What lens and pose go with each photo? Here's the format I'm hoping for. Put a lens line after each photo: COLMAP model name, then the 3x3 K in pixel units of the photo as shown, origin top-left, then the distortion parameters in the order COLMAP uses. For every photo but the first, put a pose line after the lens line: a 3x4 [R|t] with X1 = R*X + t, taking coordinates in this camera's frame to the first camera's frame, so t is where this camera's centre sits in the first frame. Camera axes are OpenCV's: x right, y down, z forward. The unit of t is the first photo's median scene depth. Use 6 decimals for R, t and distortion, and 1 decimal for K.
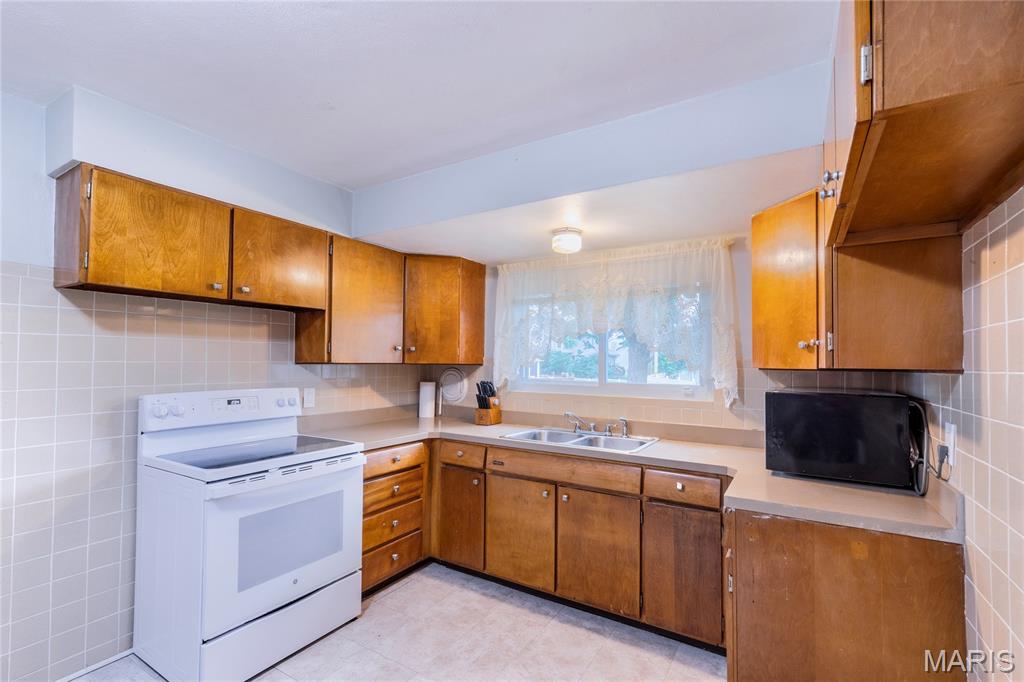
lens RADIAL K [[462.2, 0, 511.3], [0, 462.2, 347.8], [0, 0, 1]] dist [0.004470, 0.000555]
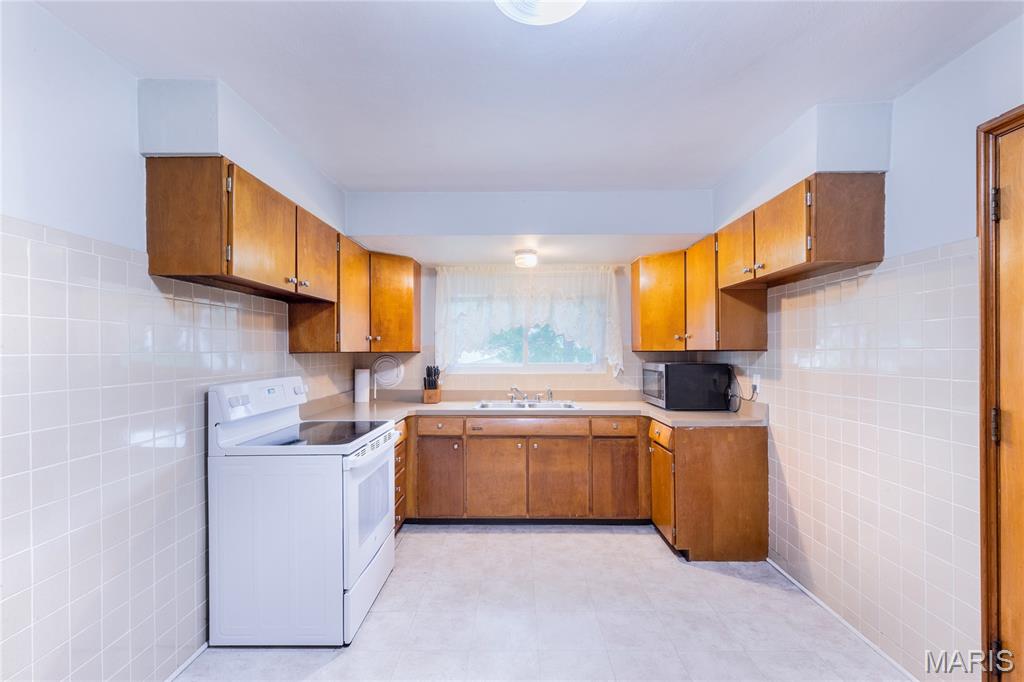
lens RADIAL K [[462.2, 0, 513.3], [0, 462.2, 344.5], [0, 0, 1]] dist [0.004470, 0.000555]
pose [[0.854245, -0.007136, 0.519822, -0.615523], [-0.003632, 0.999799, 0.019693, -0.007611], [-0.519858, -0.018710, 0.854048, -0.135541]]
